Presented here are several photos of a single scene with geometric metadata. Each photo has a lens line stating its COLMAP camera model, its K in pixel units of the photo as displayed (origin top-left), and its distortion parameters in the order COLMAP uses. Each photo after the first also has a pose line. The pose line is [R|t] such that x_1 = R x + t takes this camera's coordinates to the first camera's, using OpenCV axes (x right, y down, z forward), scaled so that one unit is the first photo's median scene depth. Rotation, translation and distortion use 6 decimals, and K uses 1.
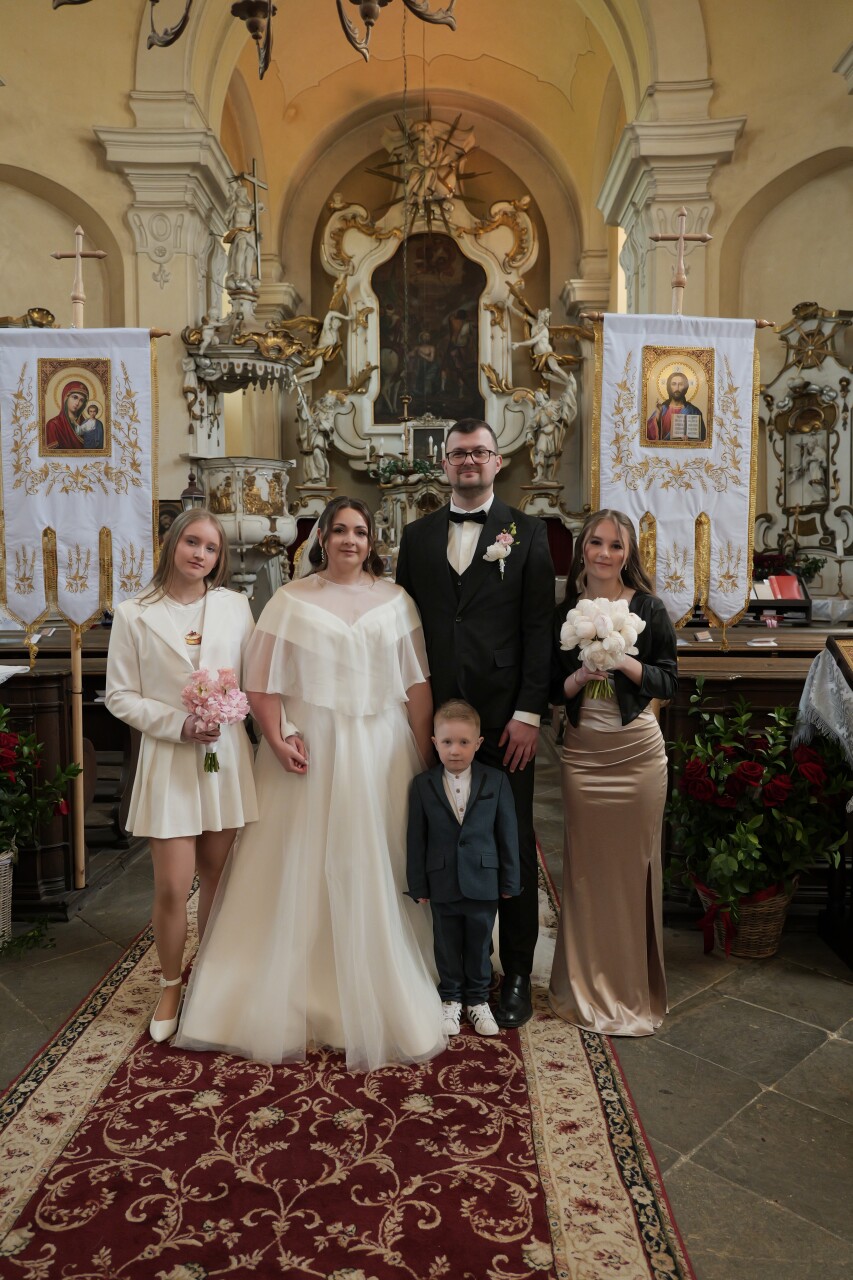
lens RADIAL K [[899.1, 0, 426.3], [0, 899.1, 643.9], [0, 0, 1]] dist [-0.015145, 0.001545]
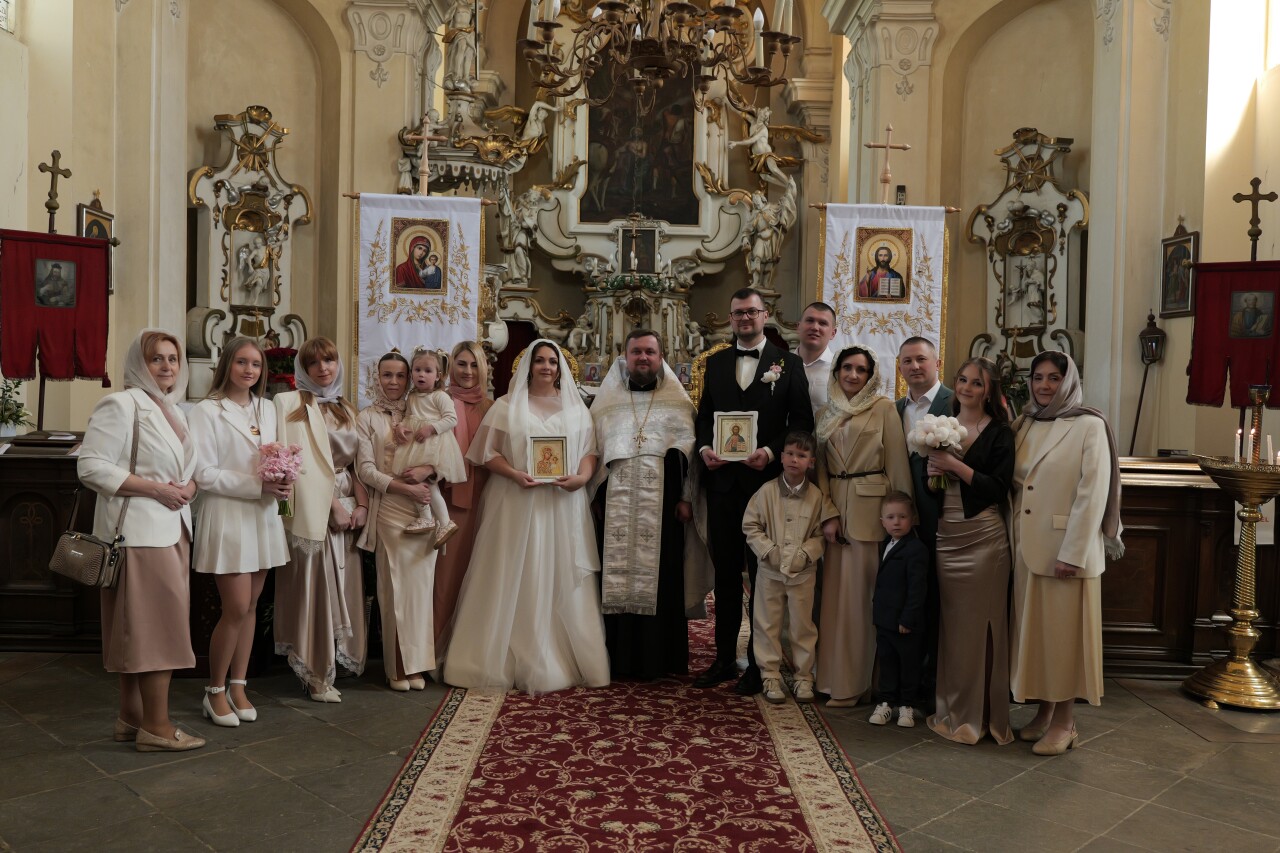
lens RADIAL K [[1108.3, 0, 635.3], [0, 1108.3, 422.8], [0, 0, 1]] dist [-0.010932, 0.002966]
pose [[0.999191, 0.025945, 0.030735, -0.125176], [-0.024737, 0.998930, -0.039074, 0.030155], [-0.031715, 0.038282, 0.998764, -0.594386]]
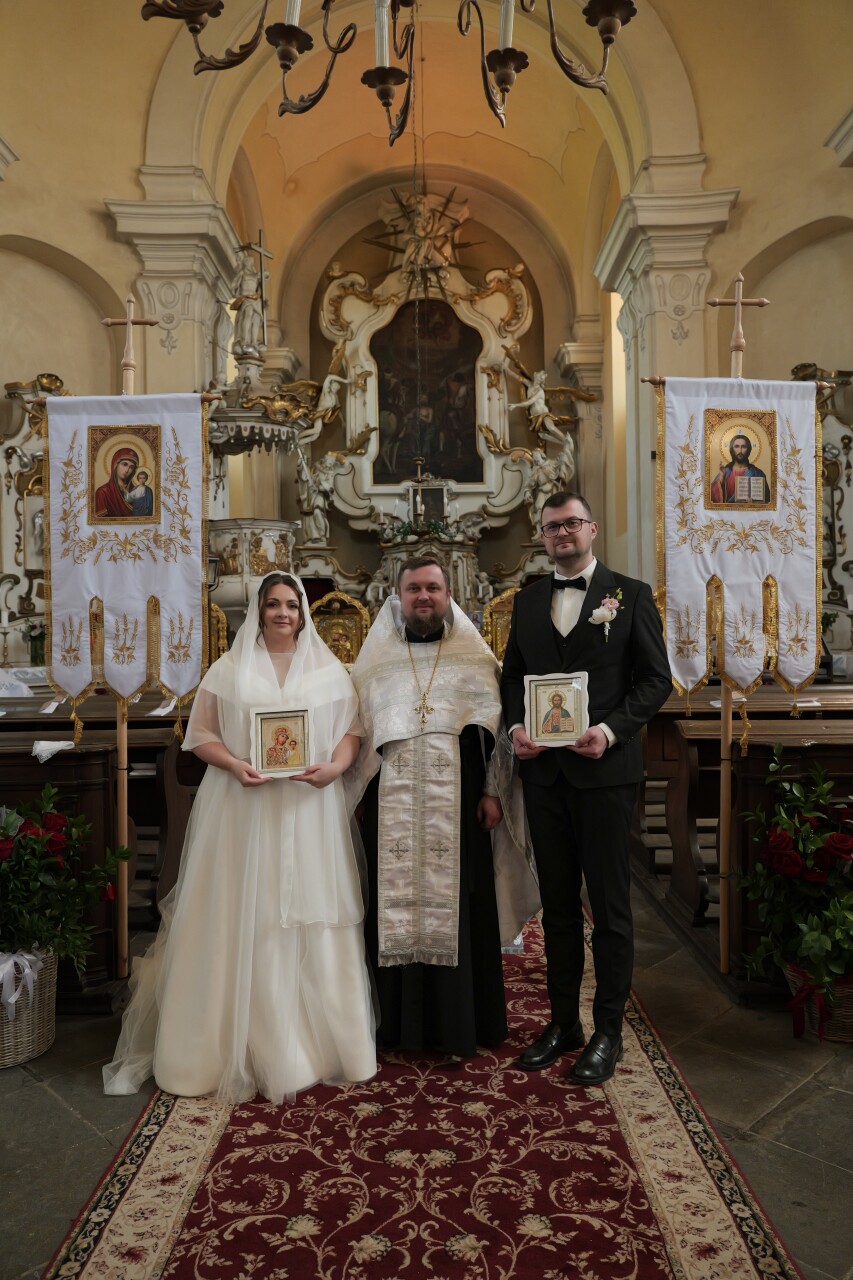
lens RADIAL K [[895.6, 0, 424.3], [0, 895.6, 634.6], [0, 0, 1]] dist [-0.009892, -0.007319]
pose [[0.999772, -0.011837, 0.017769, -0.085240], [0.013076, 0.997371, -0.071271, -0.016131], [-0.016878, 0.071487, 0.997299, 0.035303]]
